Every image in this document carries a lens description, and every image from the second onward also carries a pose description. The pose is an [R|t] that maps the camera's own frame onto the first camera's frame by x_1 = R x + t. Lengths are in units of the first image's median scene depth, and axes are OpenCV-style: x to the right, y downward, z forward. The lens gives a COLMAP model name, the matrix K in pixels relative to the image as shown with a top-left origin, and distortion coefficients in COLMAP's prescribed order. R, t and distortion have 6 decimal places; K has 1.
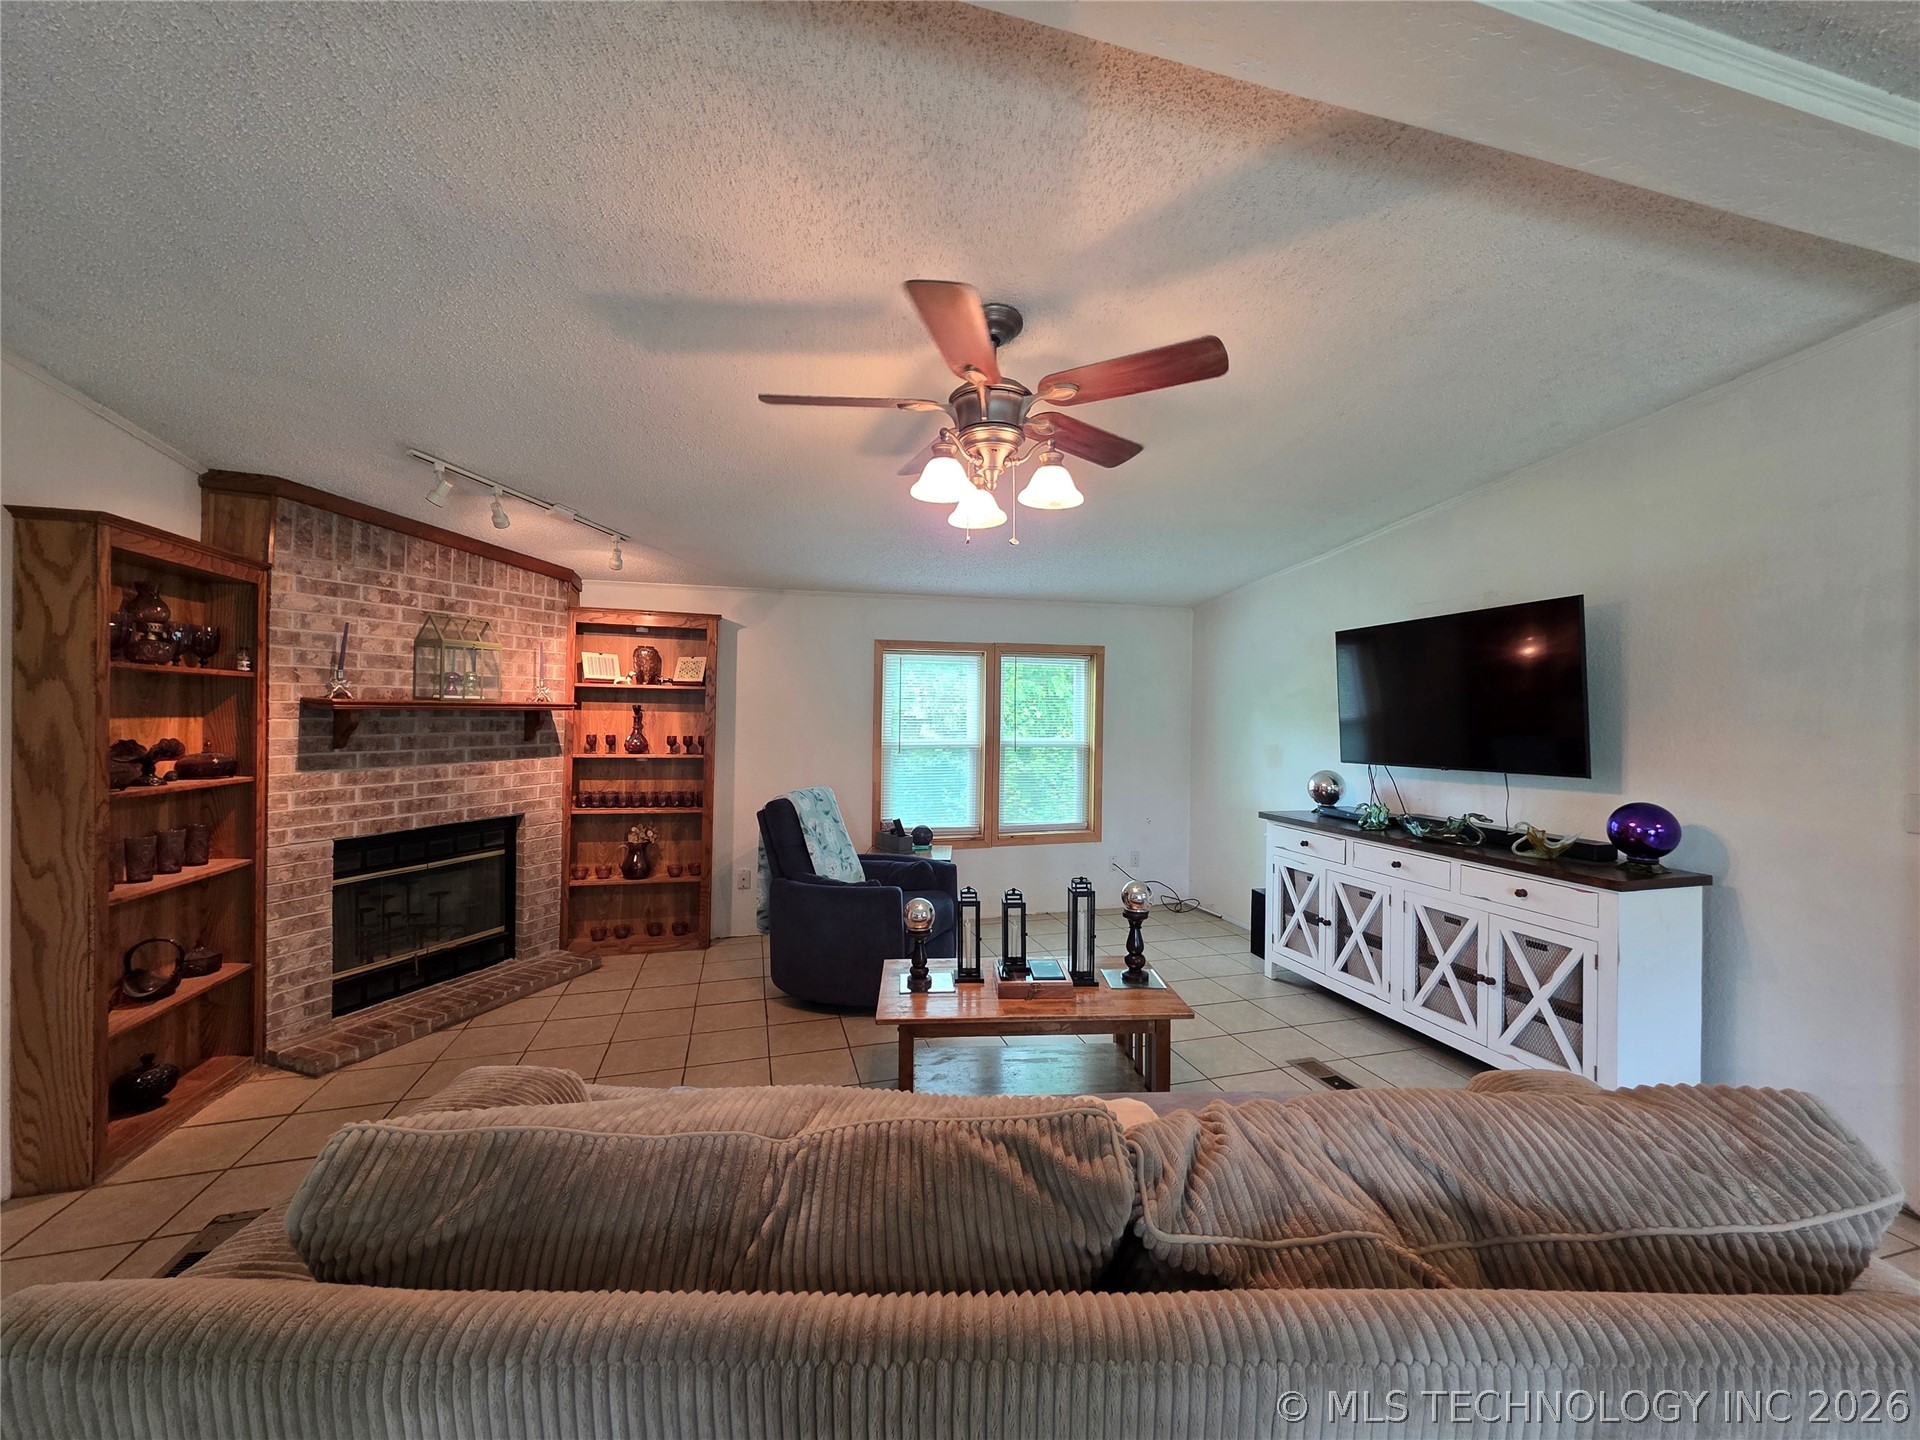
lens RADIAL K [[740.4, 0, 964.5], [0, 740.4, 715.1], [0, 0, 1]] dist [0.000917, 0.000369]
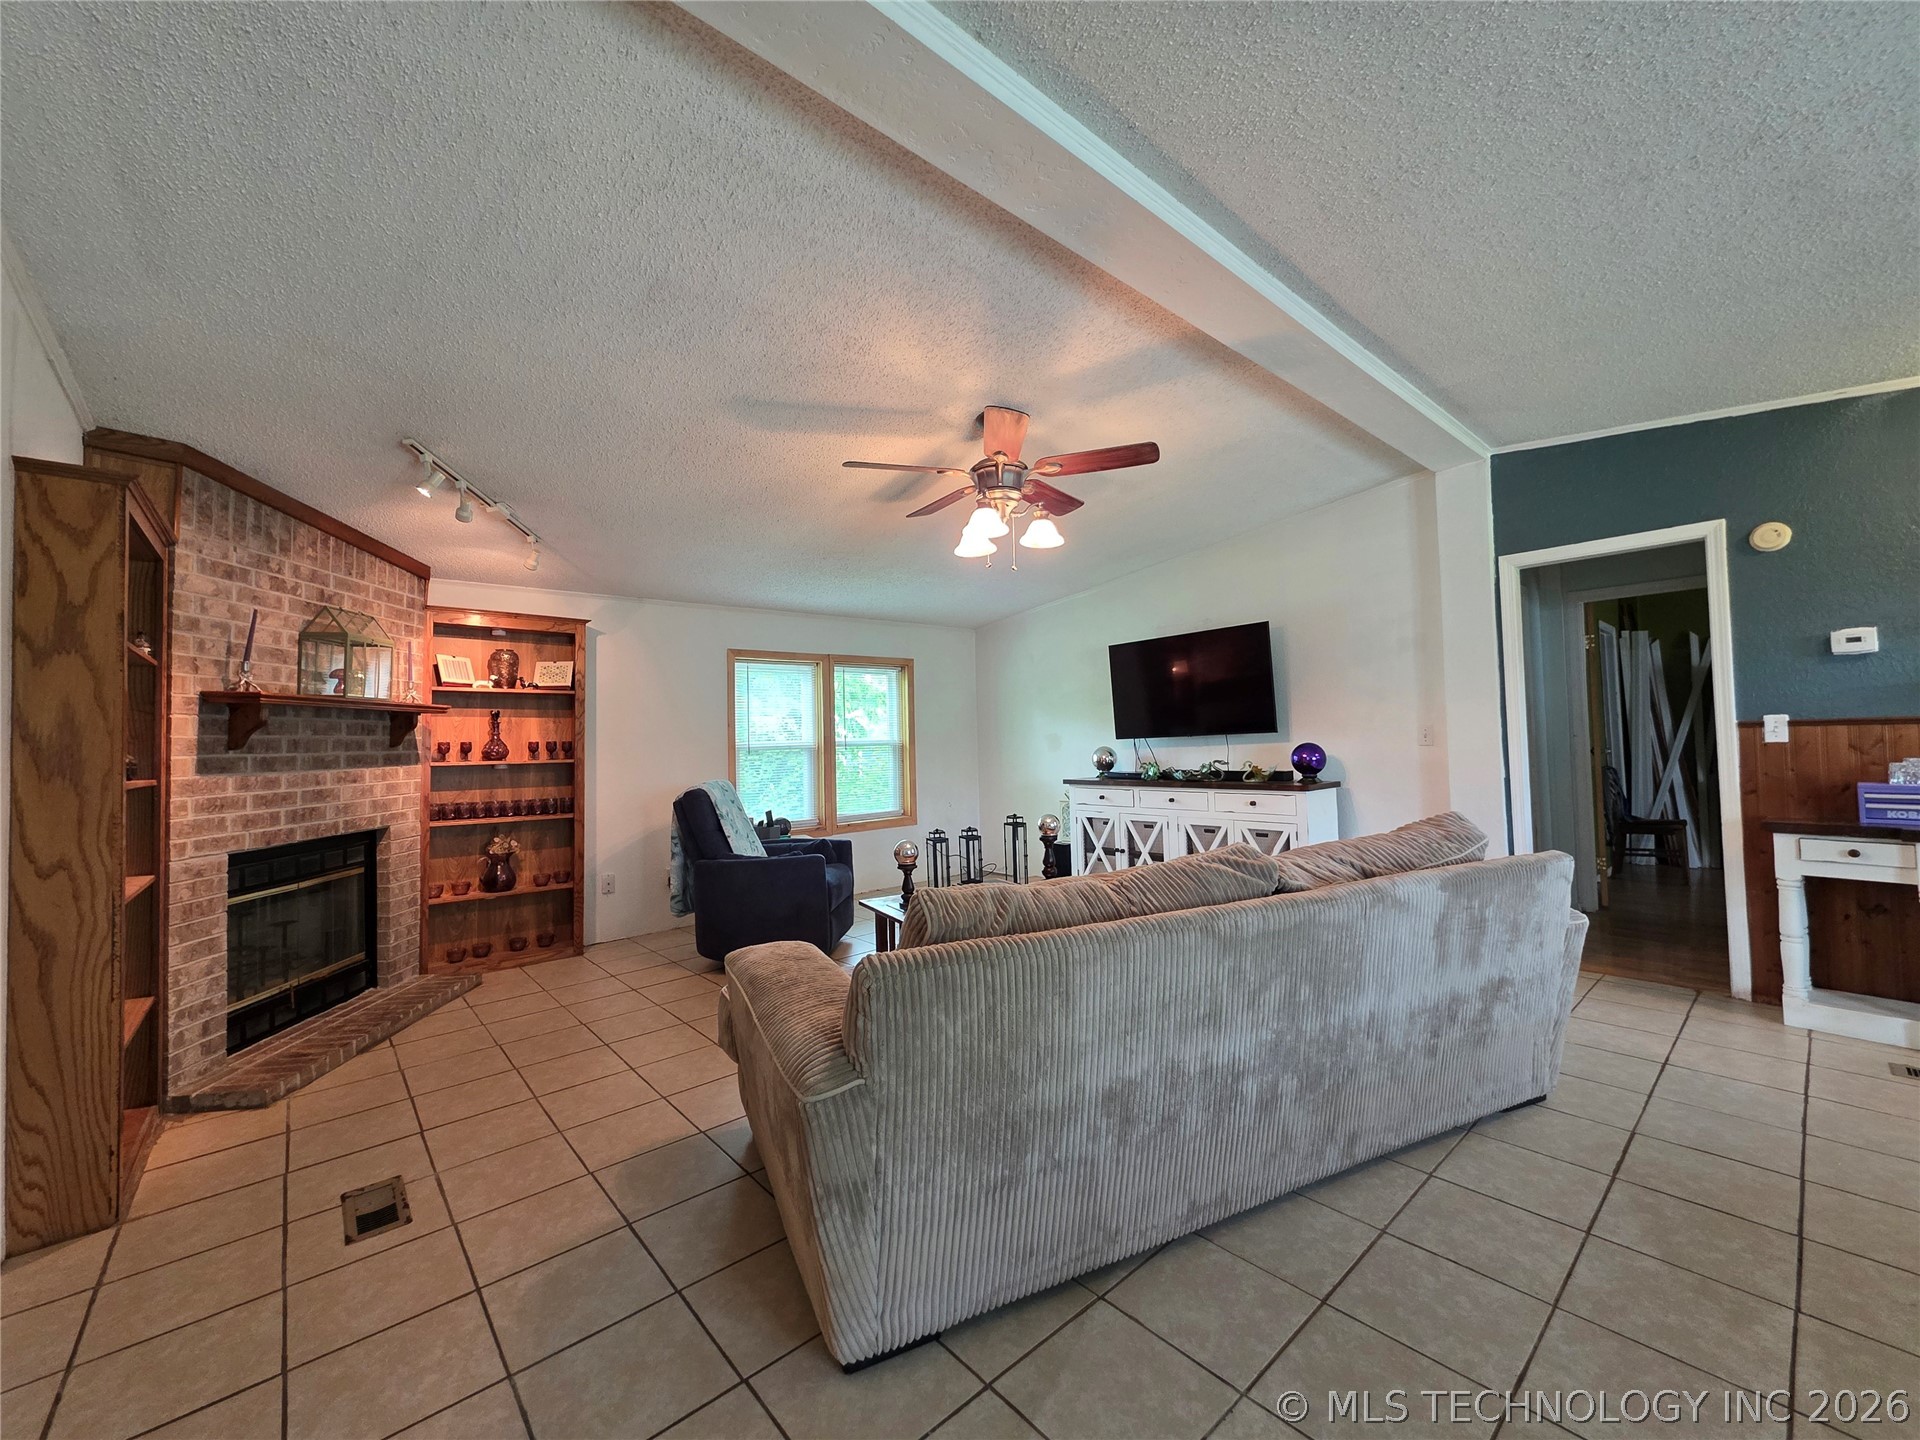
lens RADIAL K [[747.7, 0, 943.2], [0, 747.7, 716.4], [0, 0, 1]] dist [-0.000809, 0.000136]
pose [[0.909856, -0.020645, 0.414410, -0.411123], [0.037171, 0.998801, -0.031853, 0.060820], [-0.413256, 0.044386, 0.909533, -0.160694]]
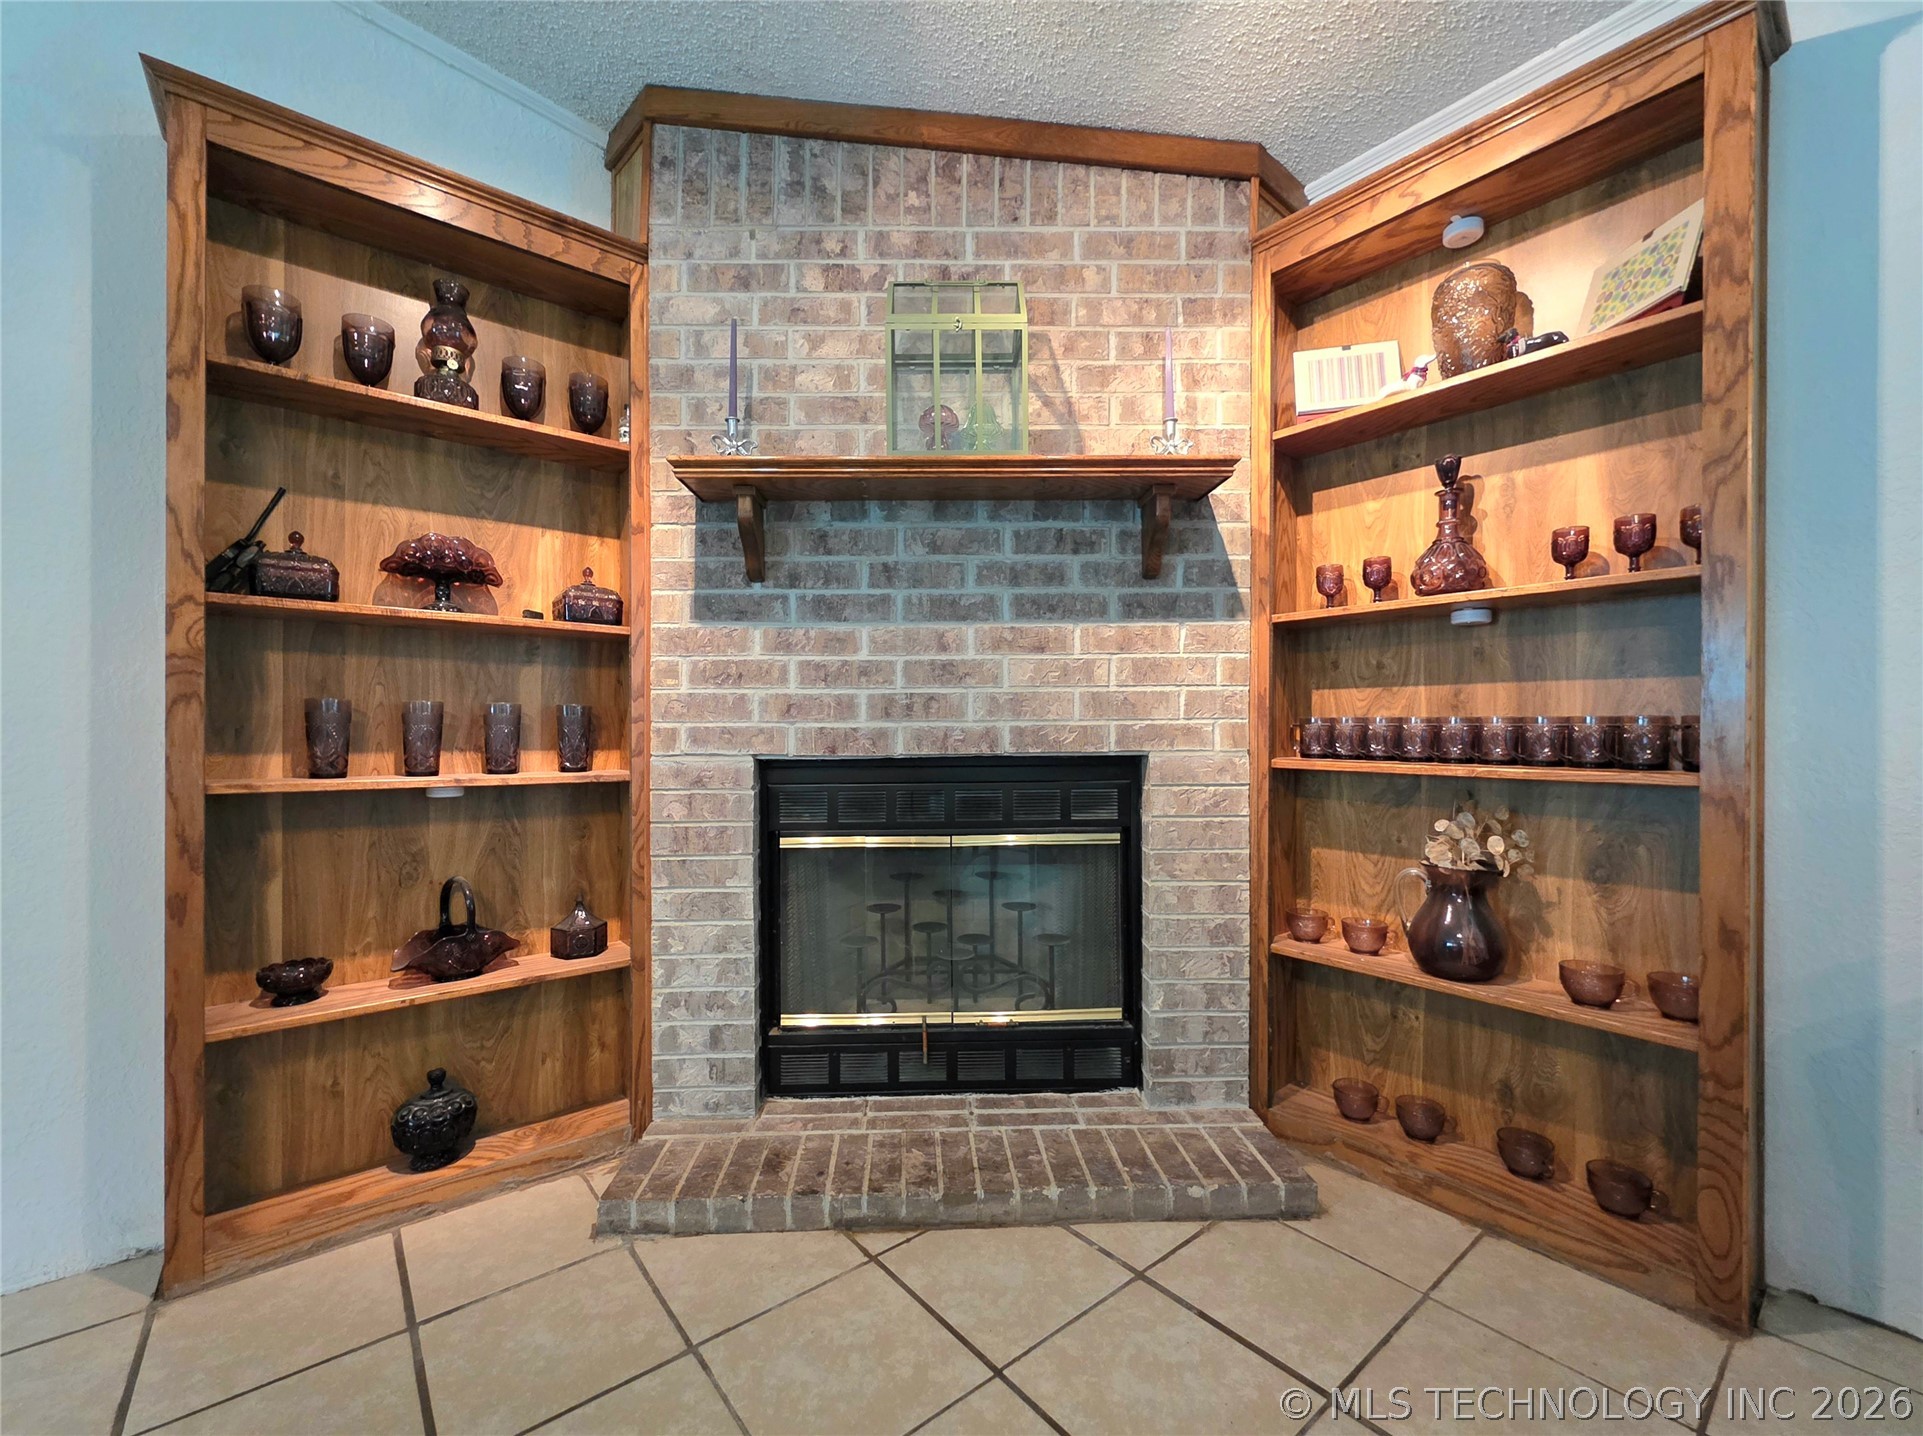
lens RADIAL K [[805.1, 0, 954.6], [0, 805.1, 727.6], [0, 0, 1]] dist [0.000294, 0.000358]
pose [[0.391720, -0.022600, -0.919807, -0.255991], [0.006576, 0.999742, -0.021763, 0.150236], [0.920061, 0.002476, 0.391768, 0.847243]]
